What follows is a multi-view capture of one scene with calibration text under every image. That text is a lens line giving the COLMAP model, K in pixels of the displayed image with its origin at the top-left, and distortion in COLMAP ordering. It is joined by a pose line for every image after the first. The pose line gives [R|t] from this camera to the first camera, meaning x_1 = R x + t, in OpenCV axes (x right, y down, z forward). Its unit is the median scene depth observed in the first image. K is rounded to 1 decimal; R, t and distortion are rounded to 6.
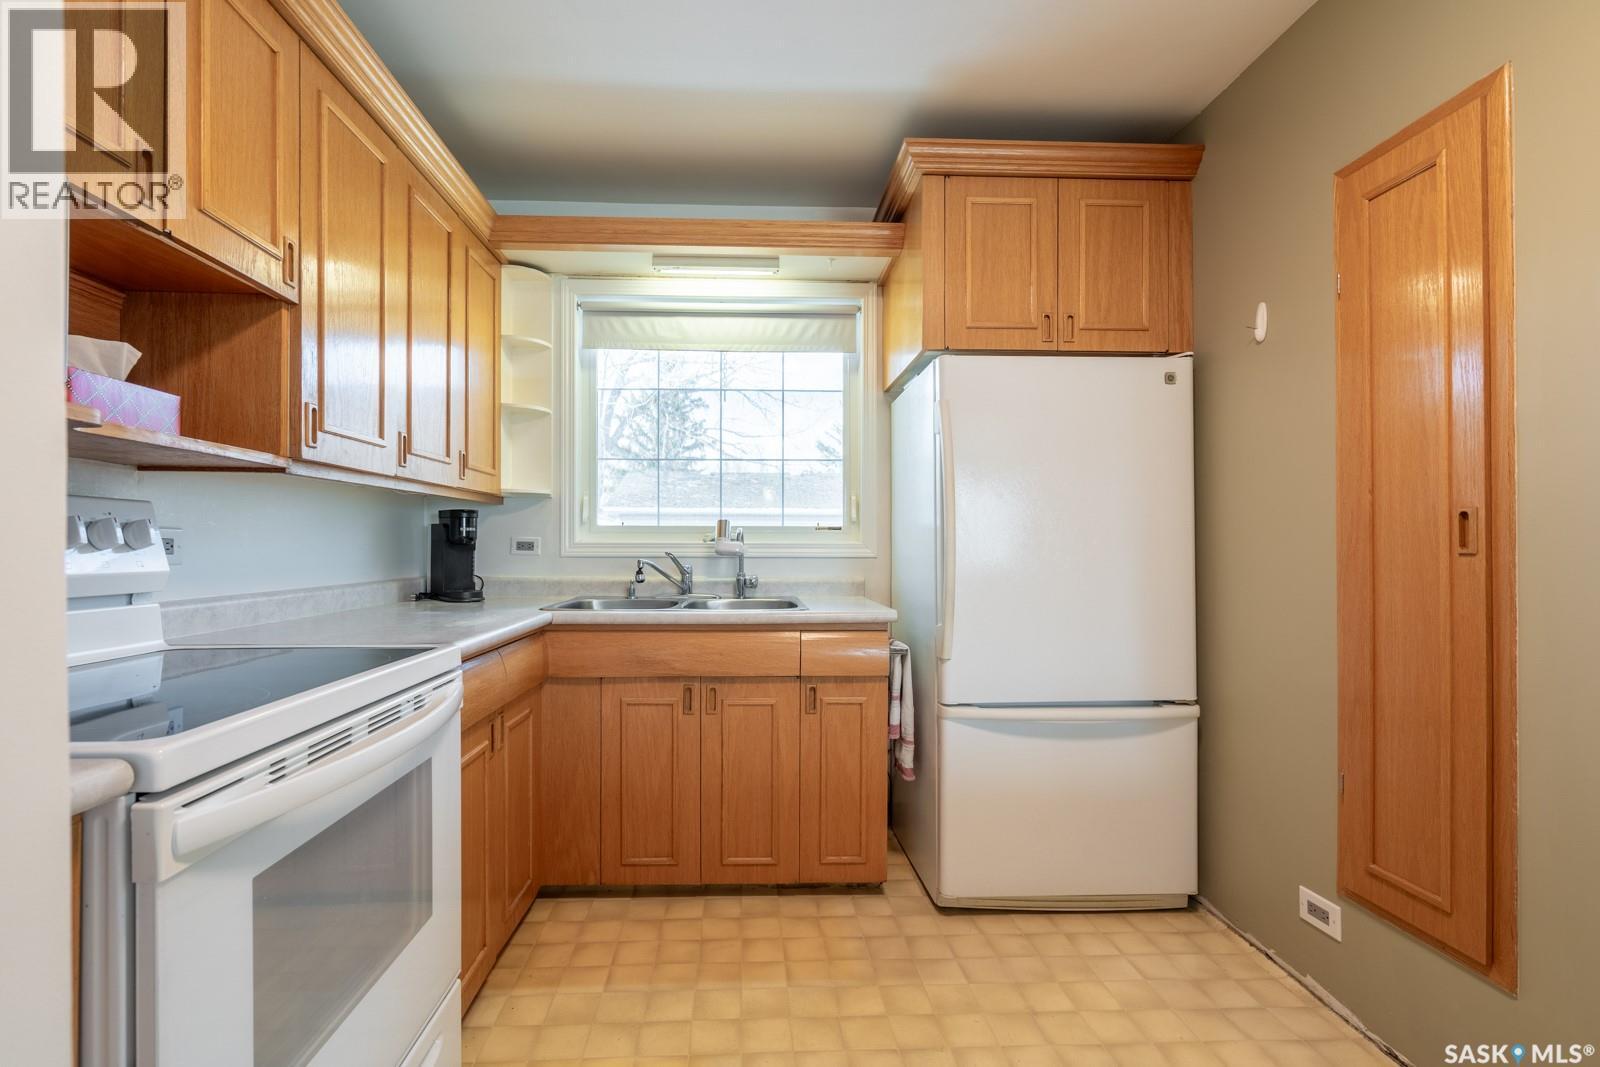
lens RADIAL K [[740.5, 0, 795.5], [0, 740.5, 543.3], [0, 0, 1]] dist [0.001349, 0.000915]
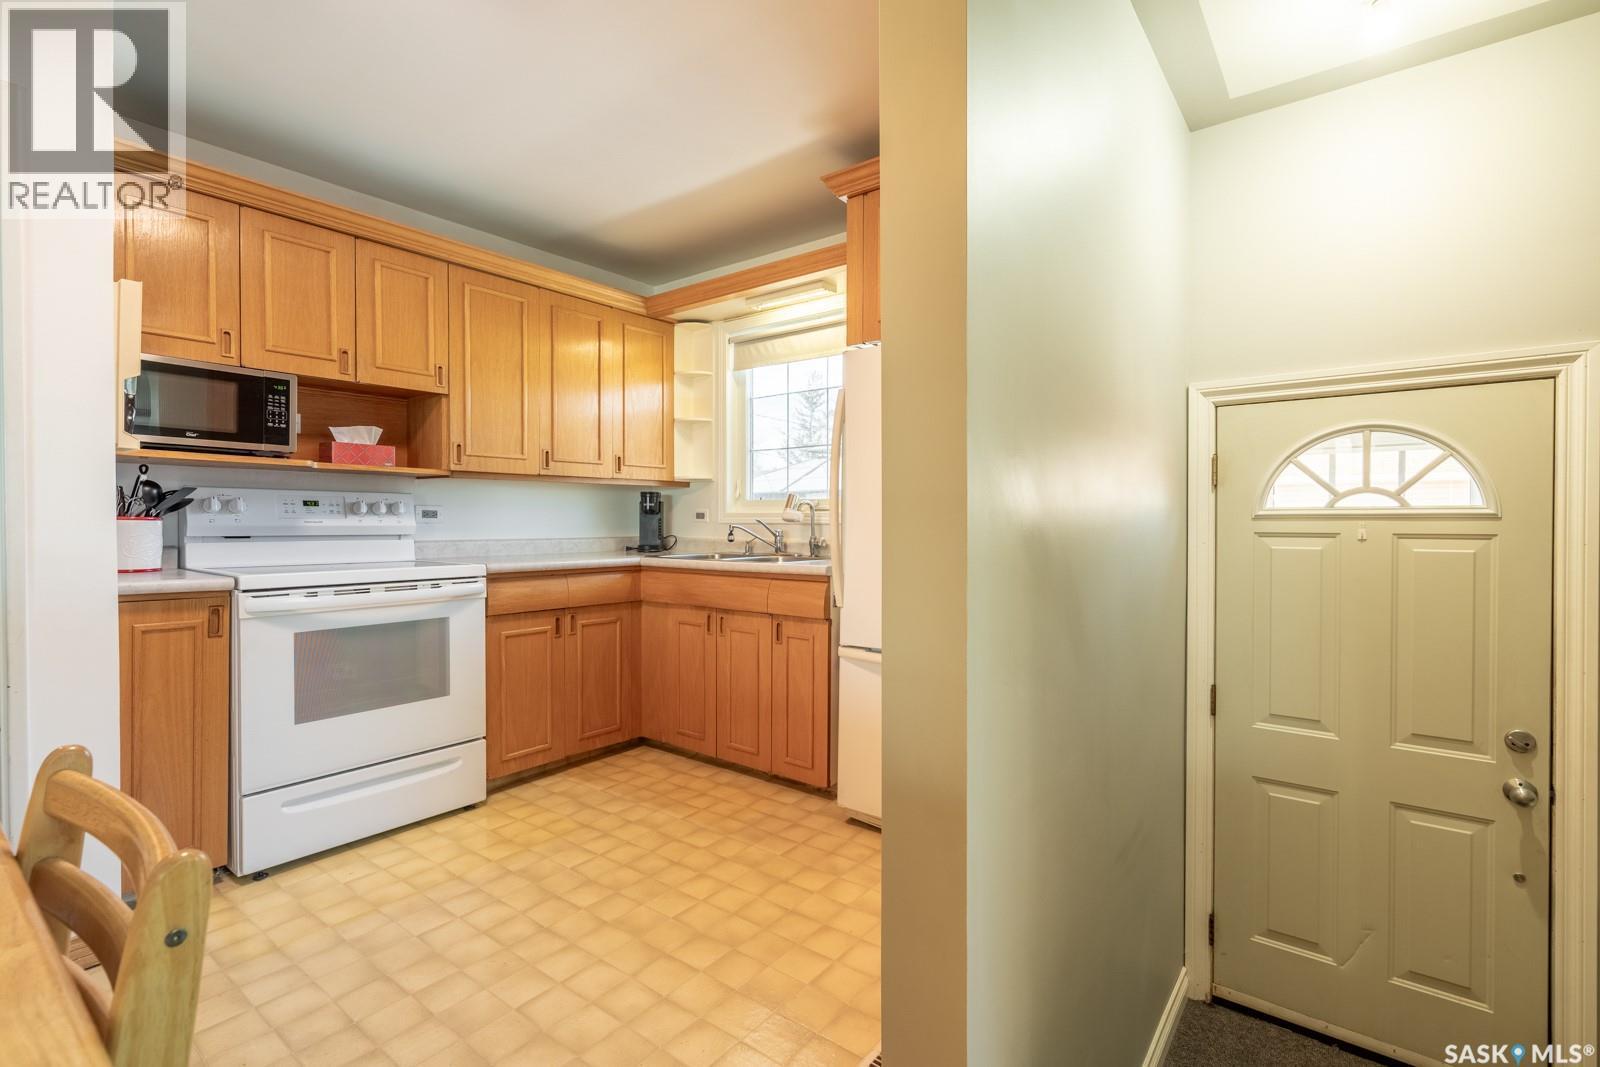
lens RADIAL K [[740.5, 0, 809.9], [0, 740.5, 525.7], [0, 0, 1]] dist [0.001349, 0.000915]
pose [[0.763352, 0.001873, -0.645980, 0.892963], [0.003230, 0.999972, 0.006716, 0.017009], [0.645975, -0.007213, 0.763325, 0.056630]]
